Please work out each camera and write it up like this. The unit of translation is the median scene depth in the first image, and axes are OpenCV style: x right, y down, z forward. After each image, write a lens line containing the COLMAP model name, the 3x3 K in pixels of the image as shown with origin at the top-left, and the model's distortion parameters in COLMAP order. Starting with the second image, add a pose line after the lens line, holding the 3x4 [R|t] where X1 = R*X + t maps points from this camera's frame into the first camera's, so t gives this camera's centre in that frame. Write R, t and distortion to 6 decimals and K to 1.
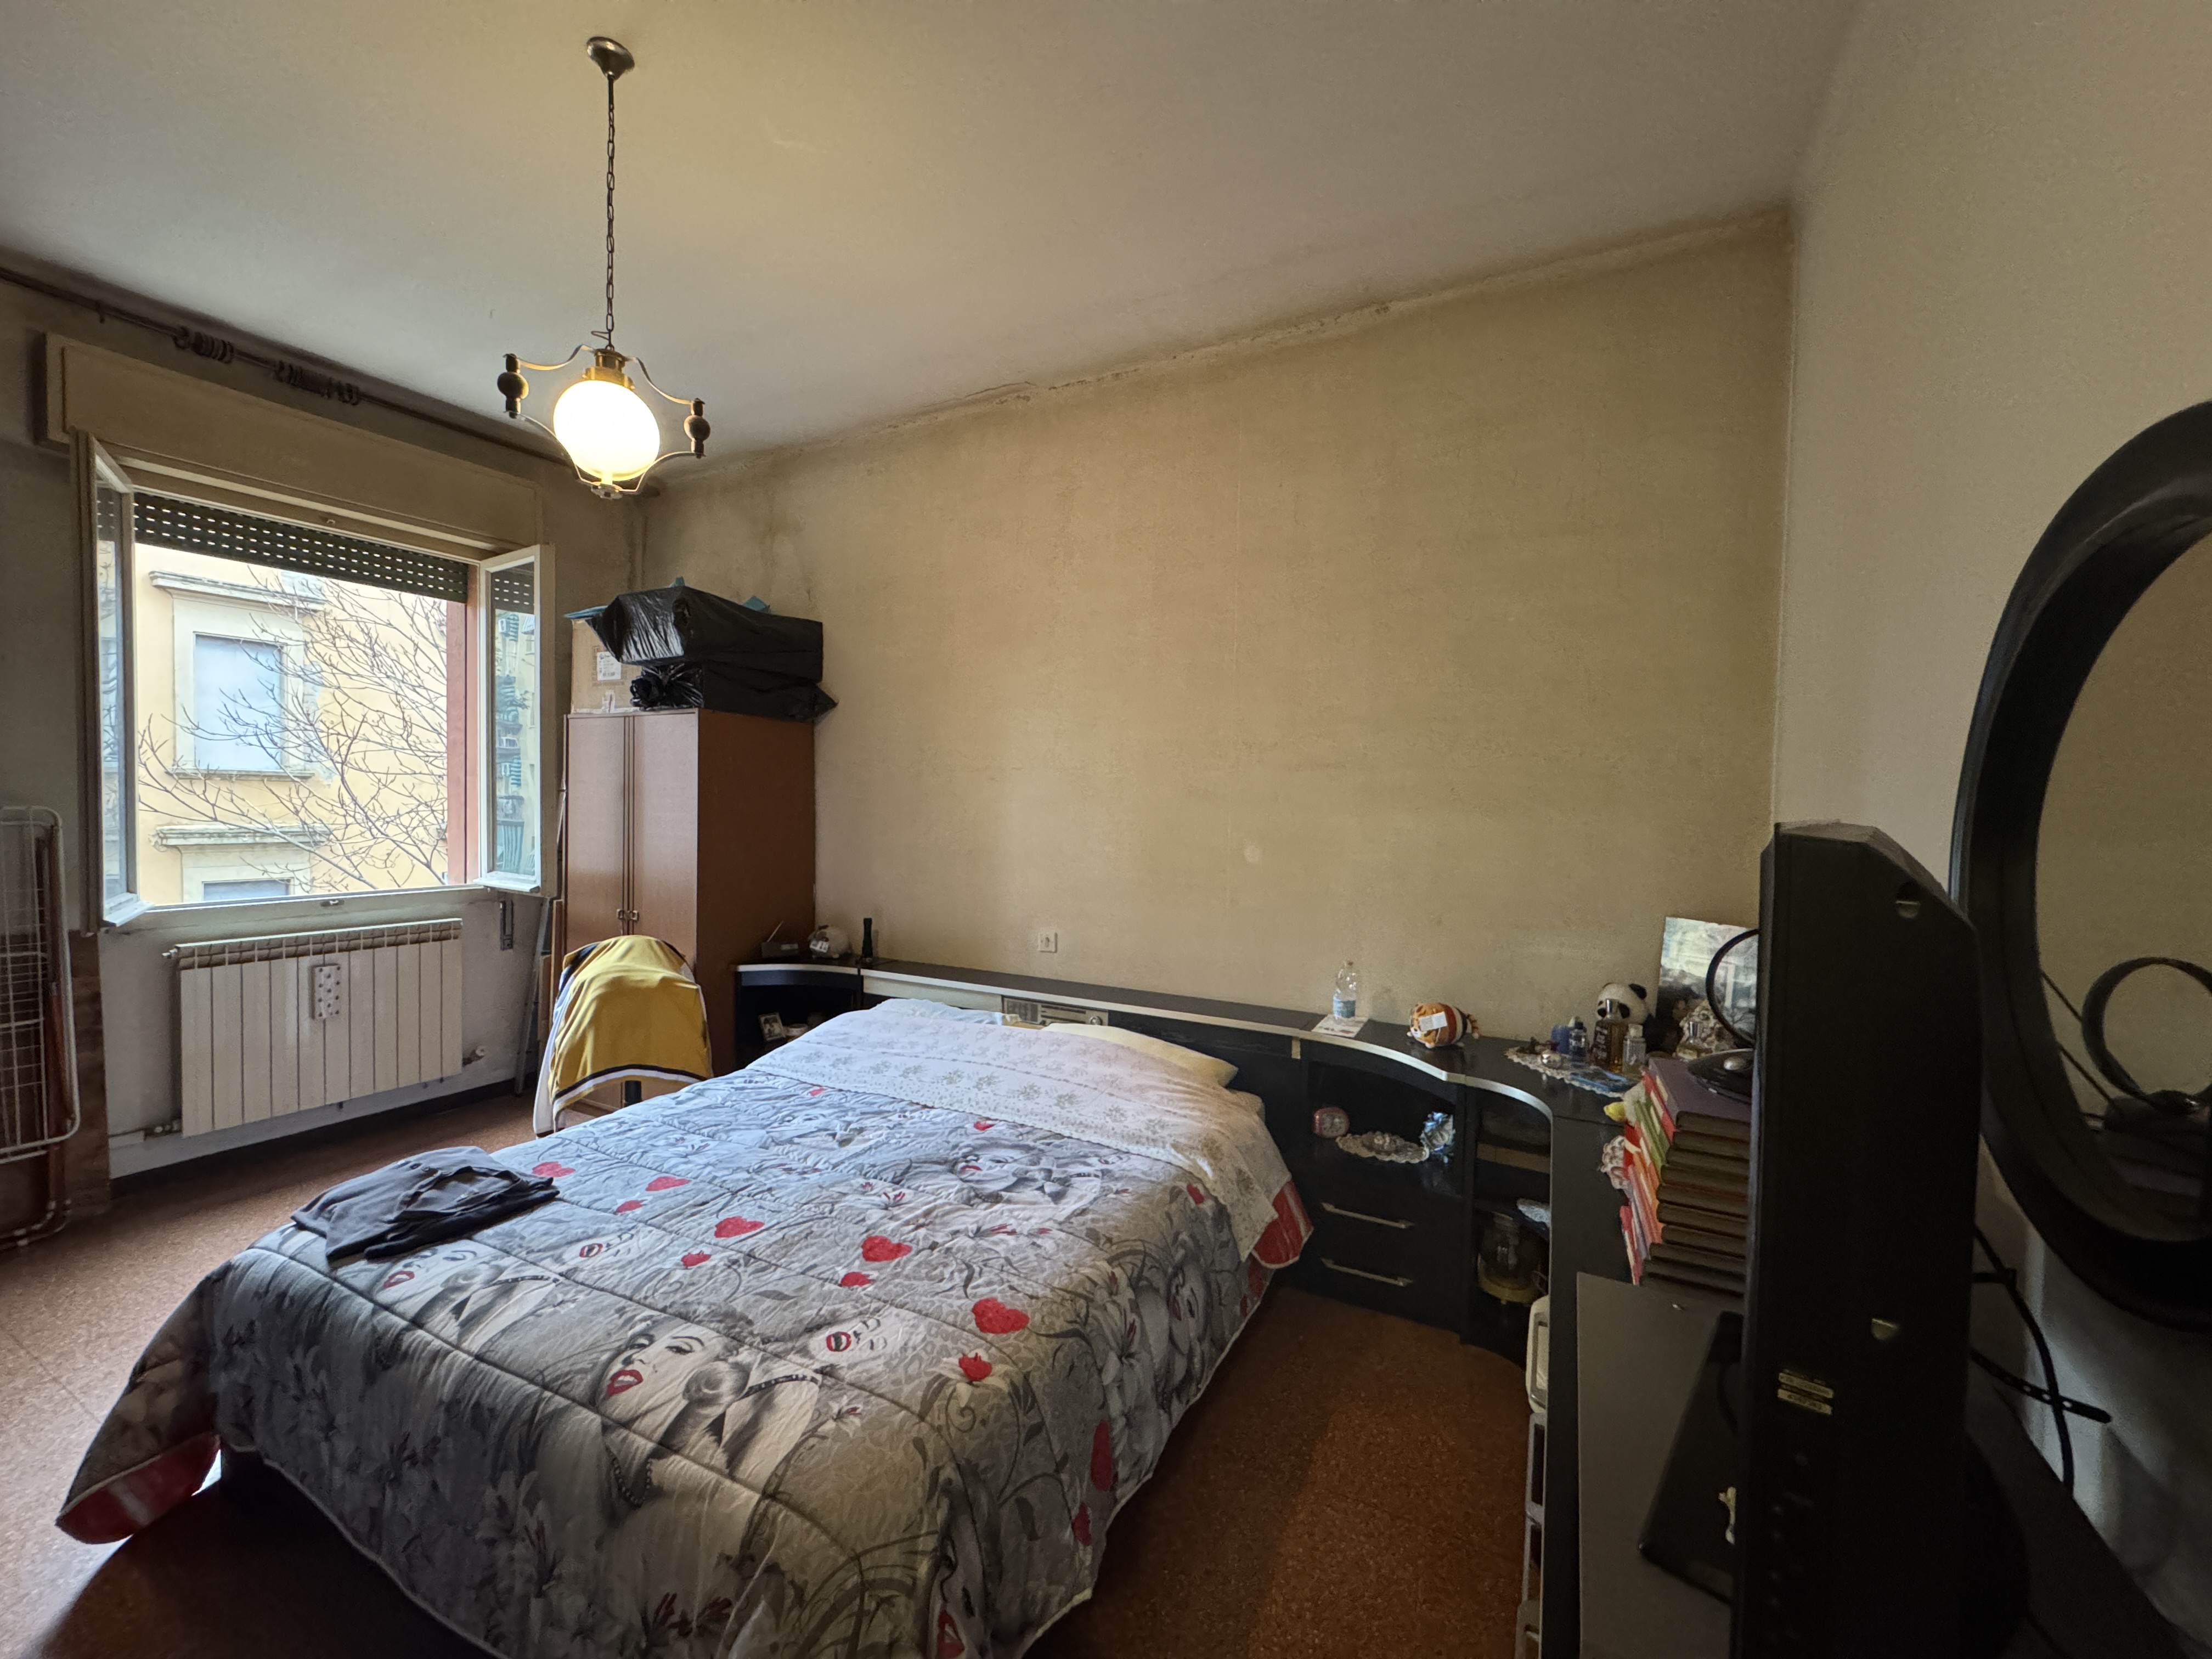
lens RADIAL K [[877.4, 0, 1106.6], [0, 877.4, 826.5], [0, 0, 1]] dist [-0.004177, 0.000263]
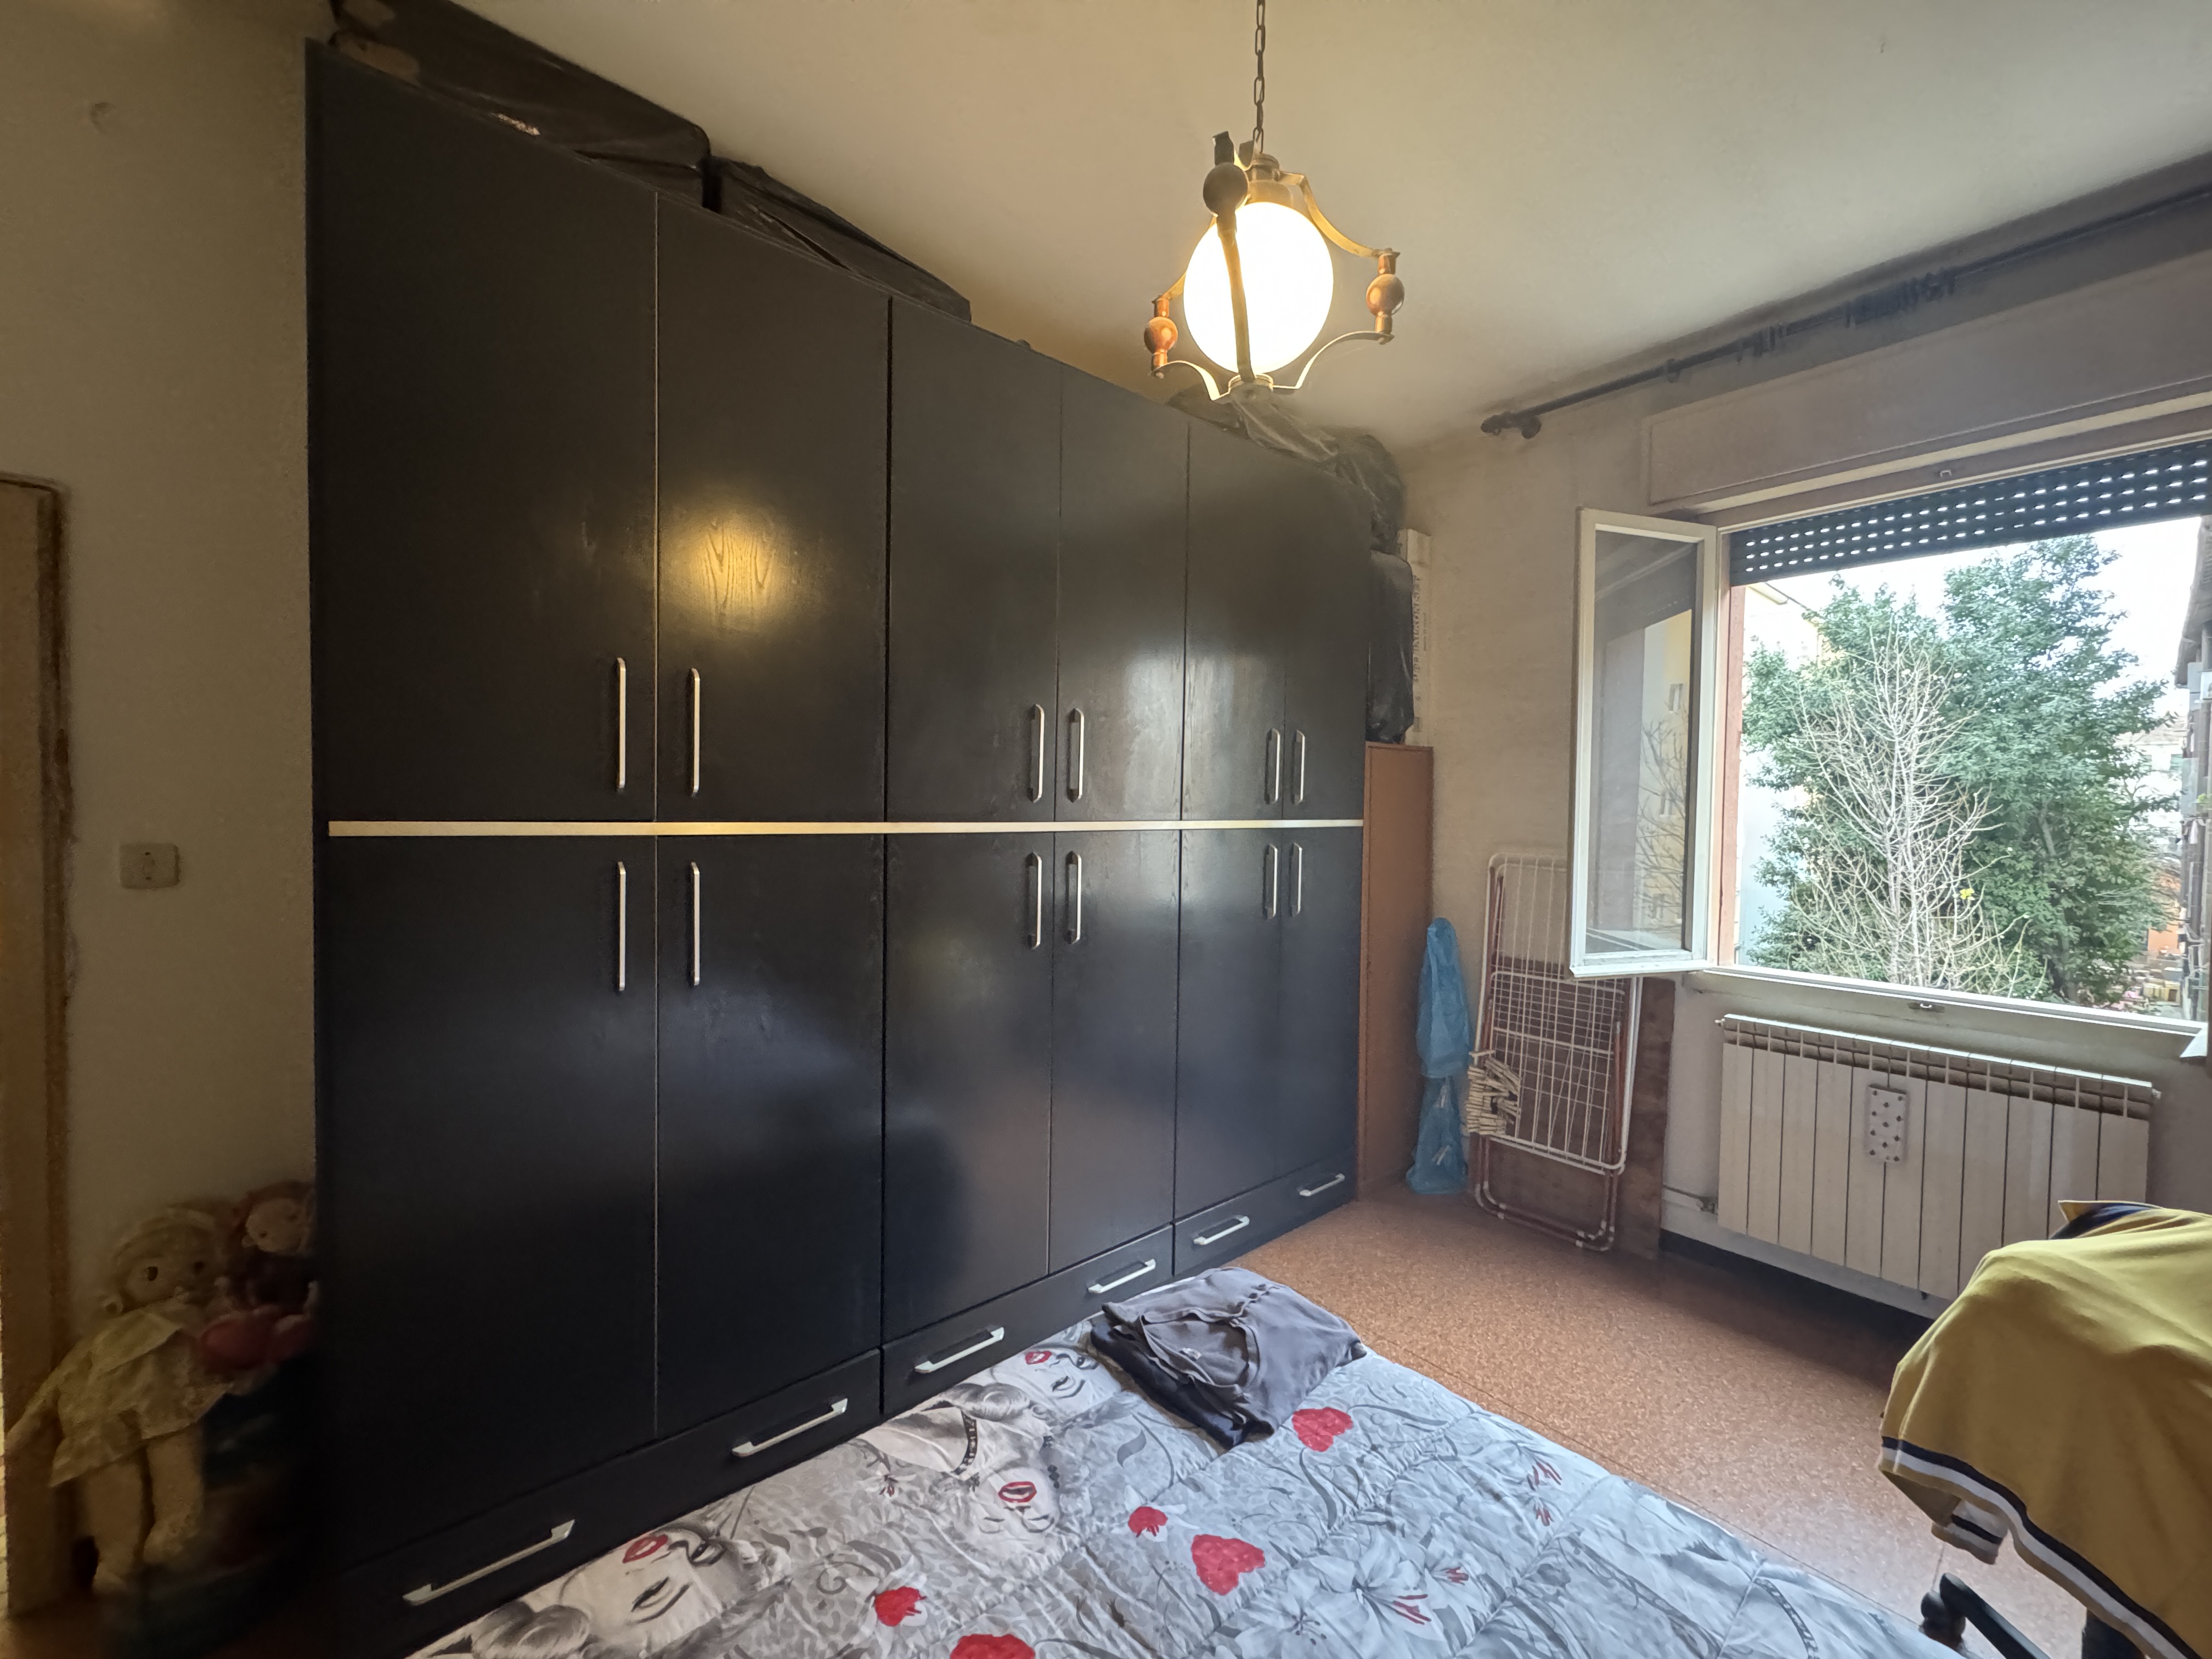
lens RADIAL K [[877.4, 0, 1108.7], [0, 877.4, 833.4], [0, 0, 1]] dist [-0.004177, 0.000263]
pose [[-0.373165, 0.005803, -0.927747, 0.041161], [-0.047354, 0.998558, 0.025293, -0.063700], [0.926556, 0.053371, -0.372353, 0.986928]]
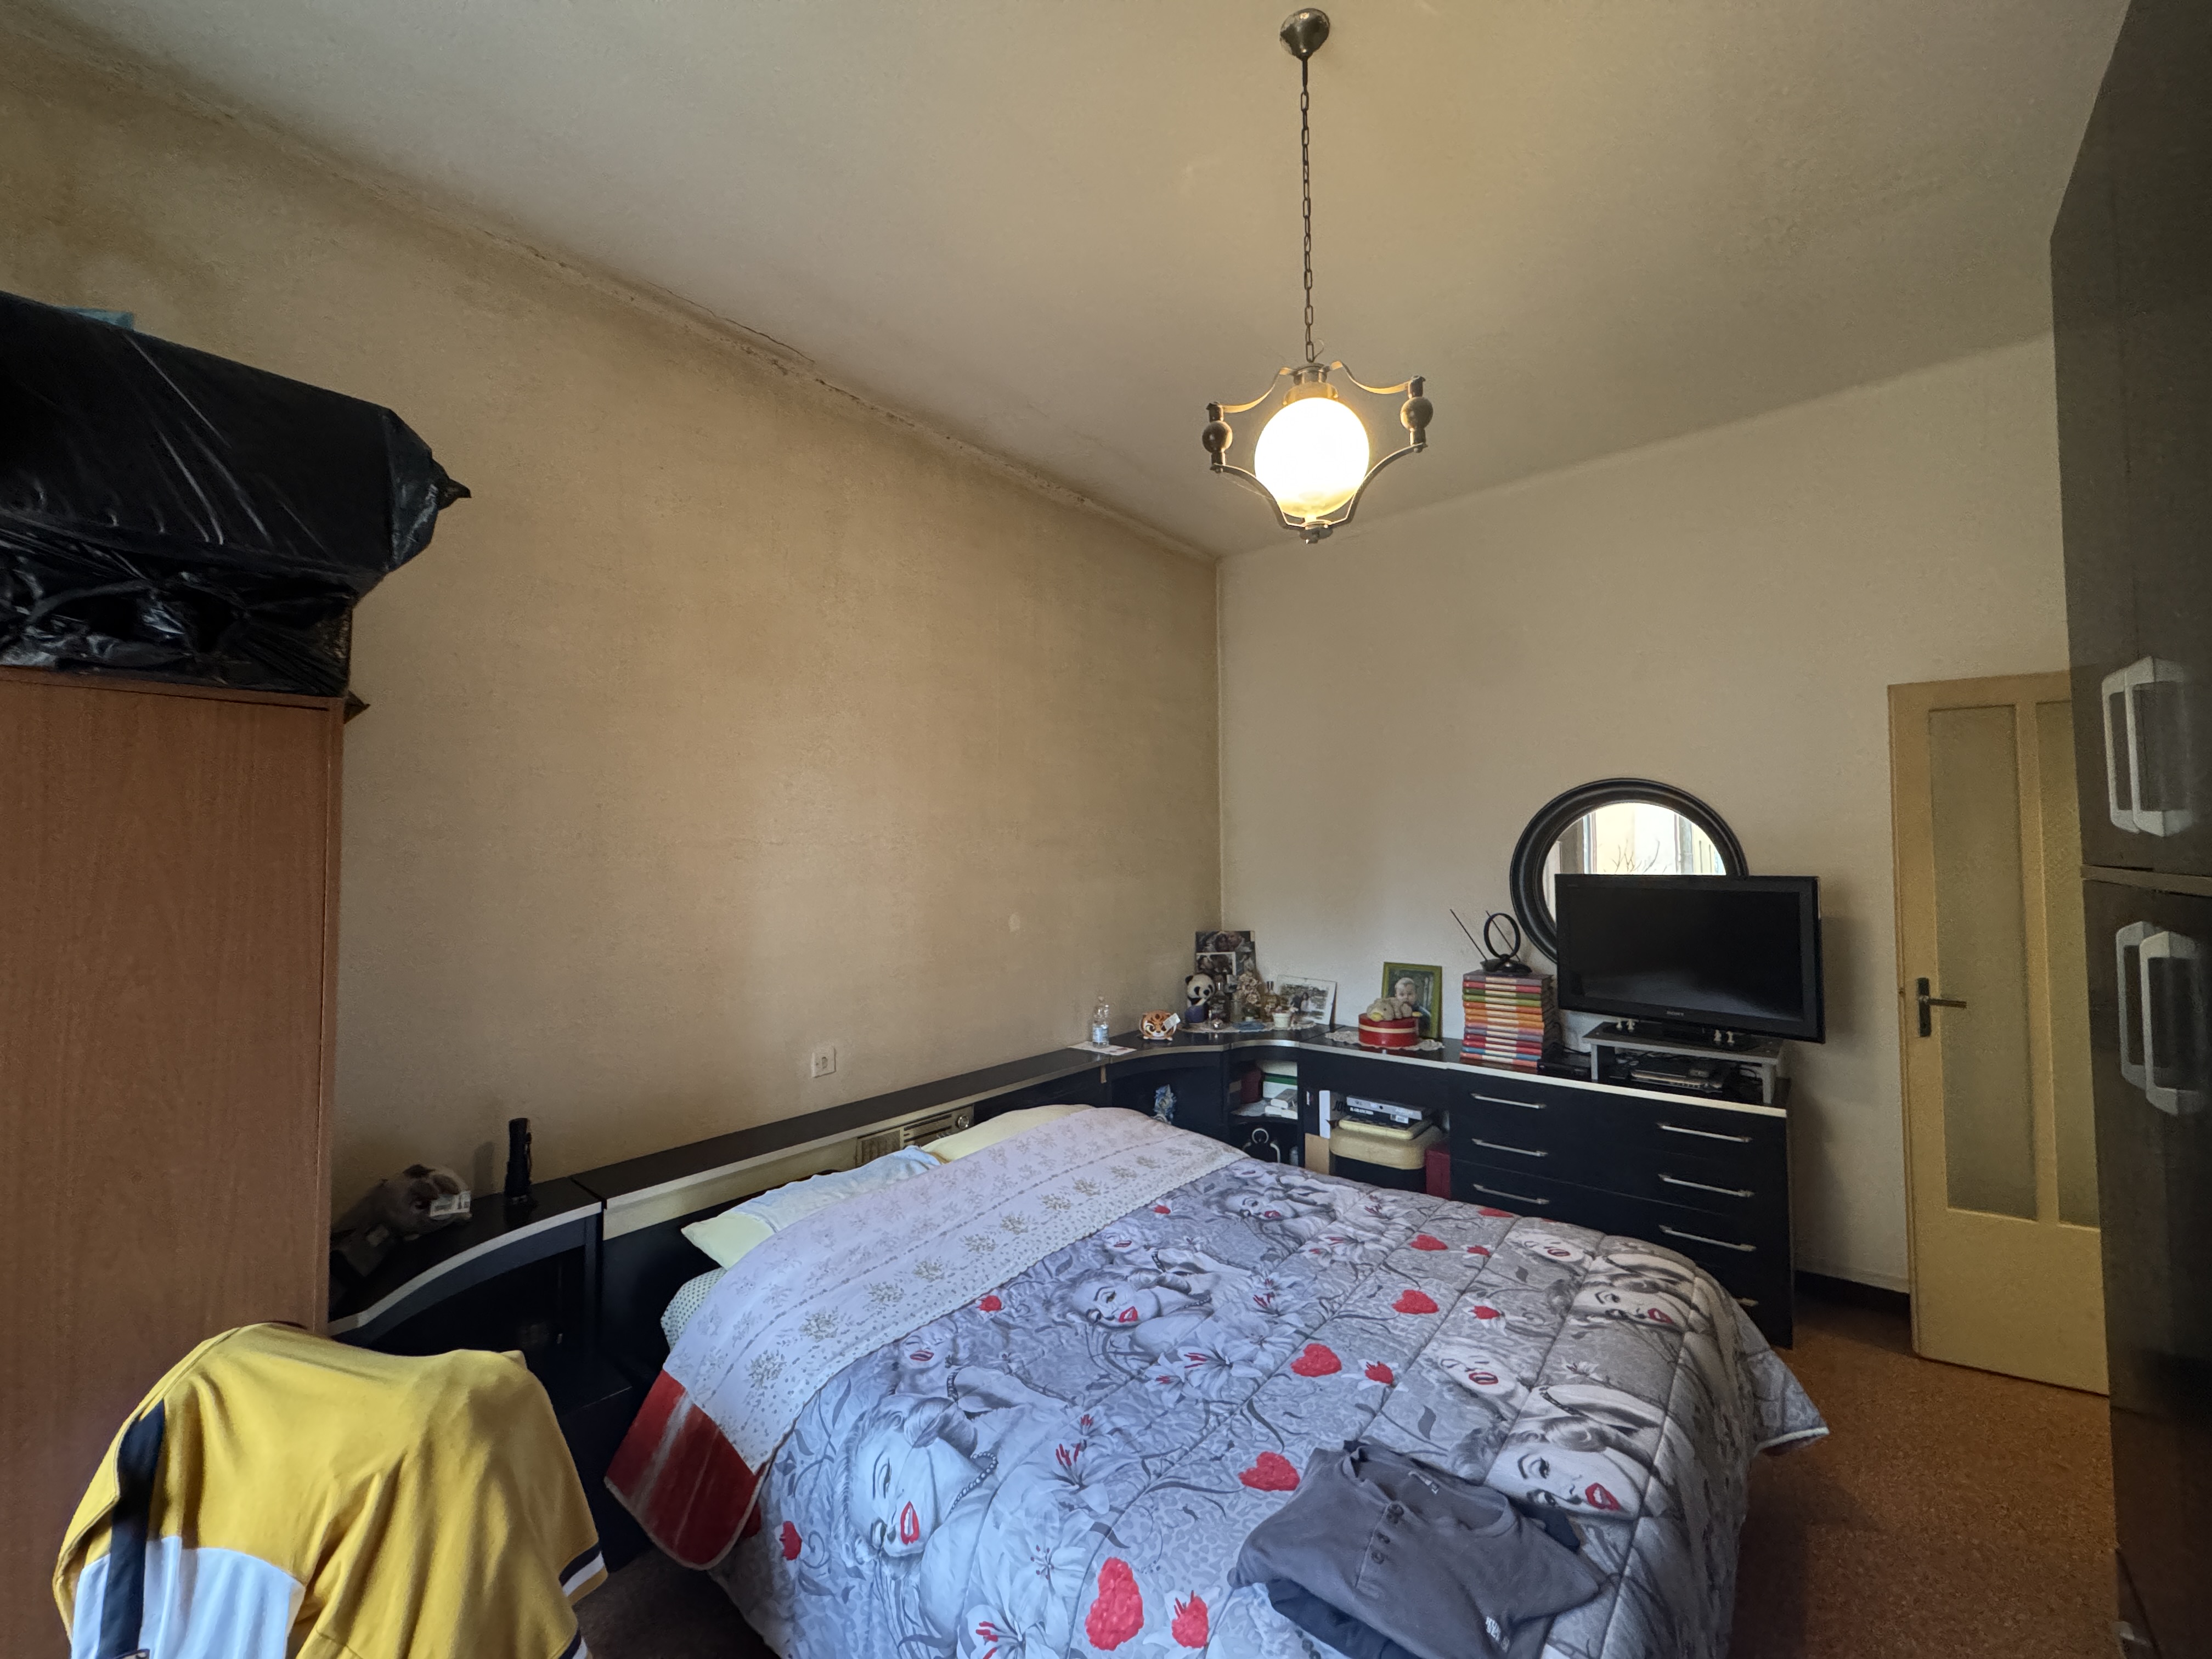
lens RADIAL K [[877.4, 0, 1106.7], [0, 877.4, 827.6], [0, 0, 1]] dist [-0.004177, 0.000263]
pose [[0.215739, 0.012703, 0.976368, -1.208739], [0.042920, 0.998826, -0.022479, -0.079416], [-0.975507, 0.046755, 0.214940, 0.877249]]
